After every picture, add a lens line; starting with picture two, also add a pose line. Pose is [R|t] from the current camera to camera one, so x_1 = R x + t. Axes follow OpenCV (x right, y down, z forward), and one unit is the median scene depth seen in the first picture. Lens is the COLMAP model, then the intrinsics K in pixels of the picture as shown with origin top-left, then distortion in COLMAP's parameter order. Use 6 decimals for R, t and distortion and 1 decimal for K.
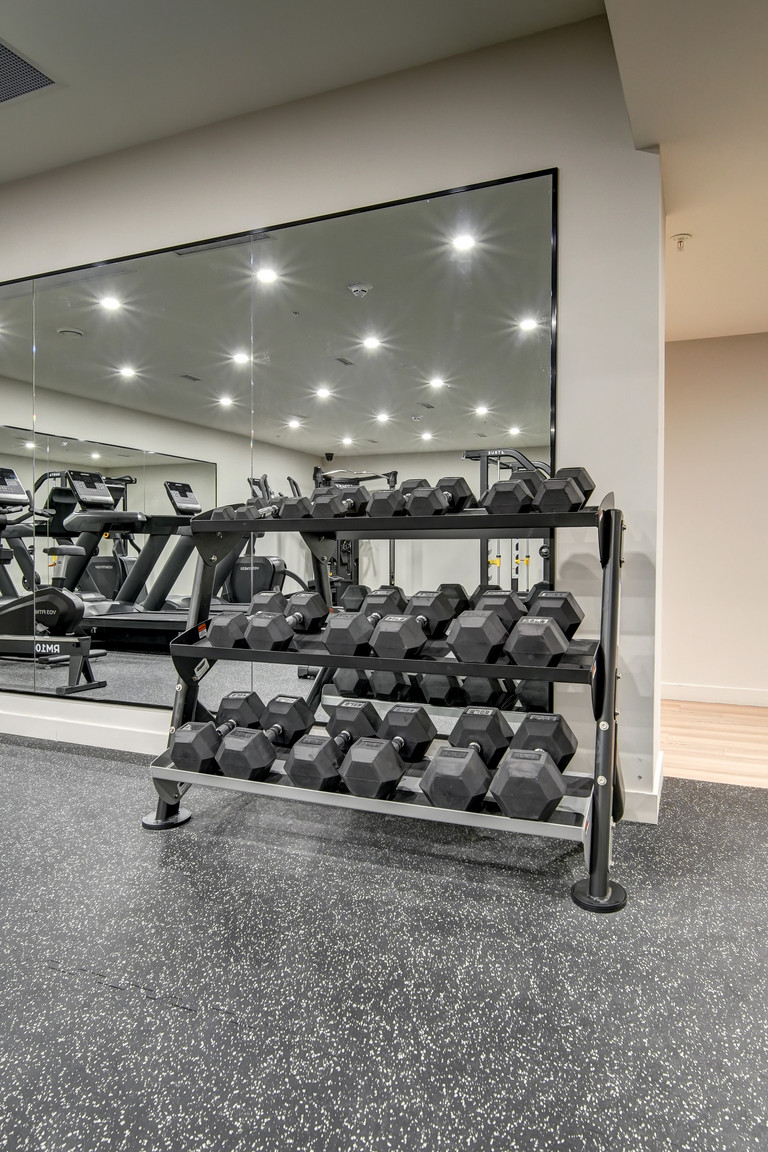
lens RADIAL K [[759.3, 0, 384.0], [0, 759.3, 576.0], [0, 0, 1]] dist [-0.016905, 0.003959]
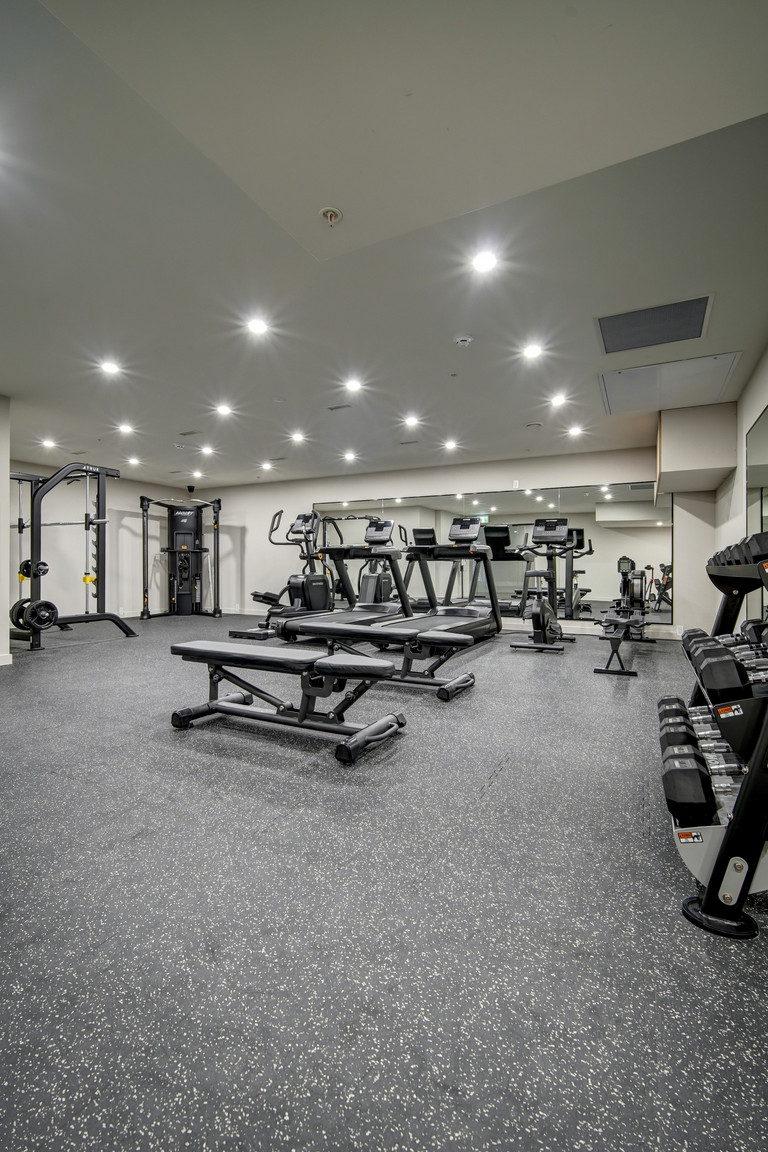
lens RADIAL K [[505.8, 0, 373.7], [0, 505.8, 563.3], [0, 0, 1]] dist [-0.007259, 0.000051]
pose [[-0.075069, -0.013129, -0.997092, 0.731863], [-0.025842, 0.999603, -0.011217, -0.046852], [0.996843, 0.024925, -0.075378, 0.382057]]
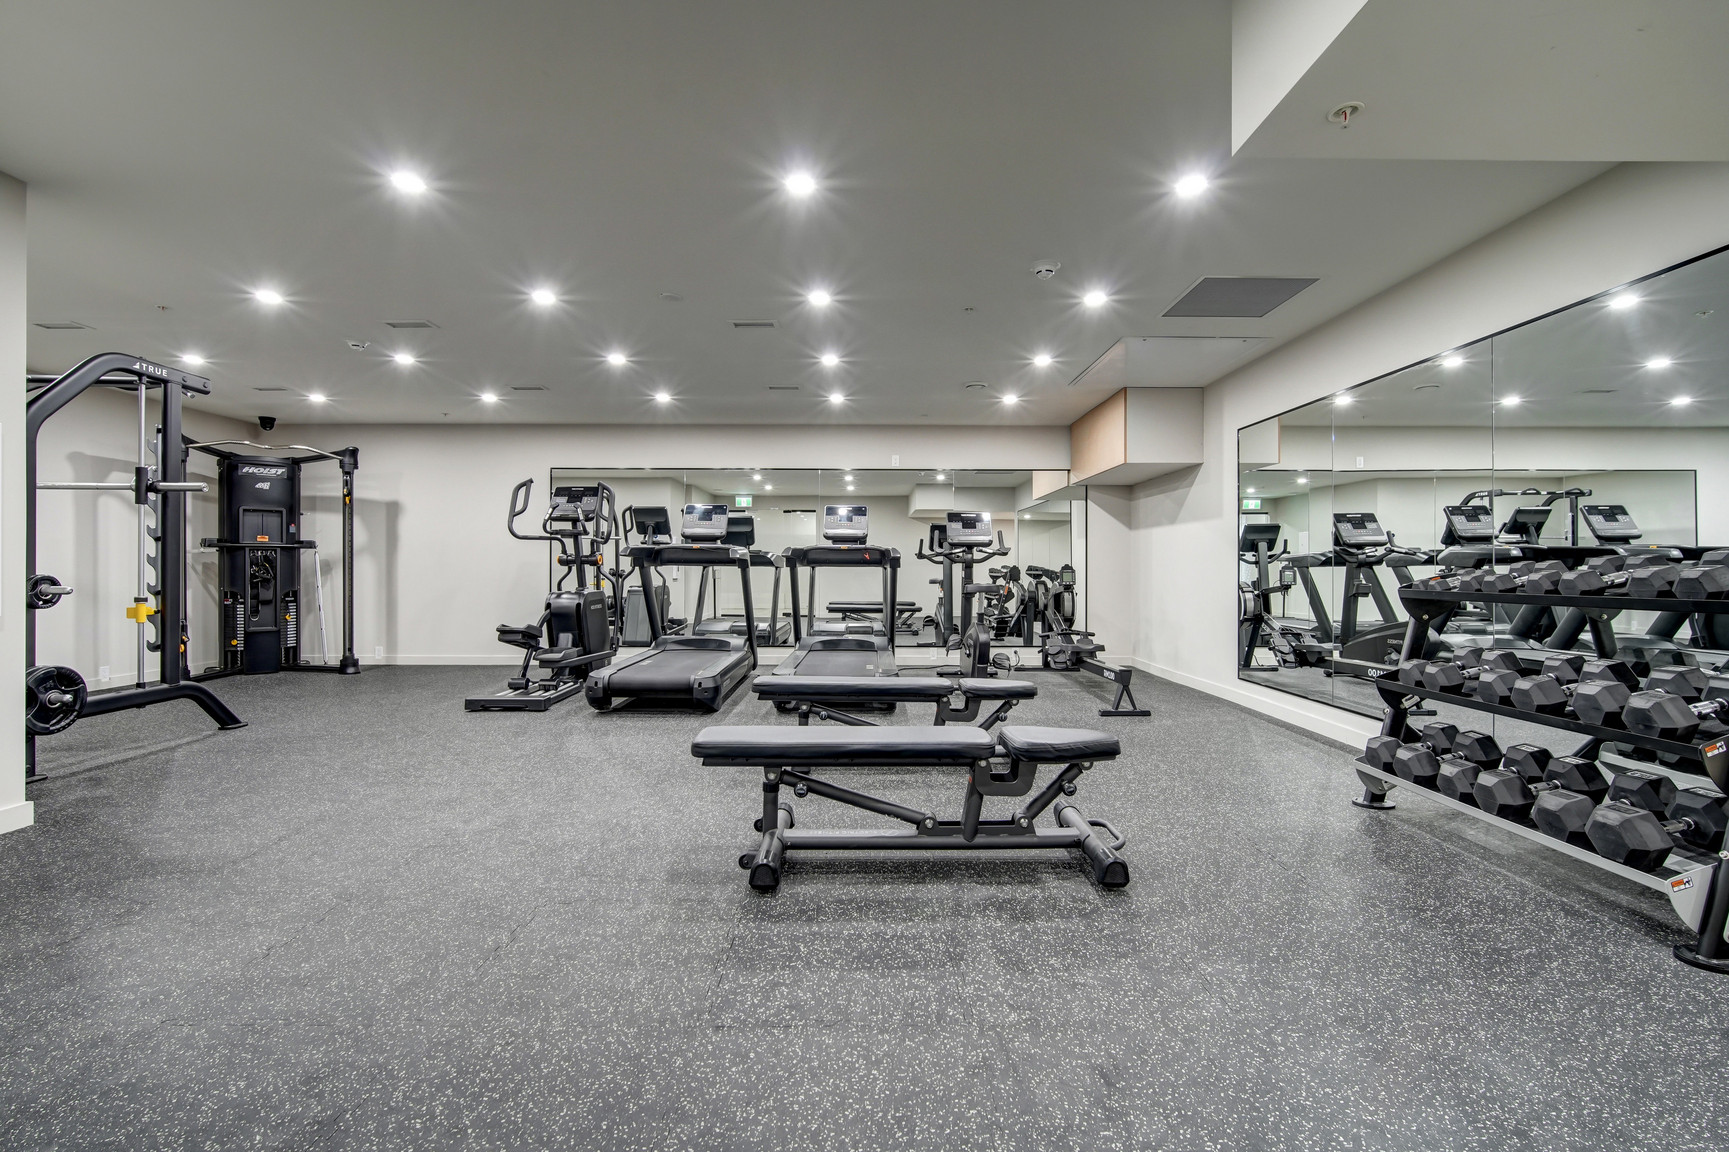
lens RADIAL K [[749.1, 0, 864.8], [0, 749.1, 566.6], [0, 0, 1]] dist [-0.013642, 0.004924]
pose [[0.402460, -0.007699, -0.915405, 0.536066], [-0.020515, 0.999638, -0.017426, -0.065145], [0.915207, 0.025793, 0.402157, -0.379287]]
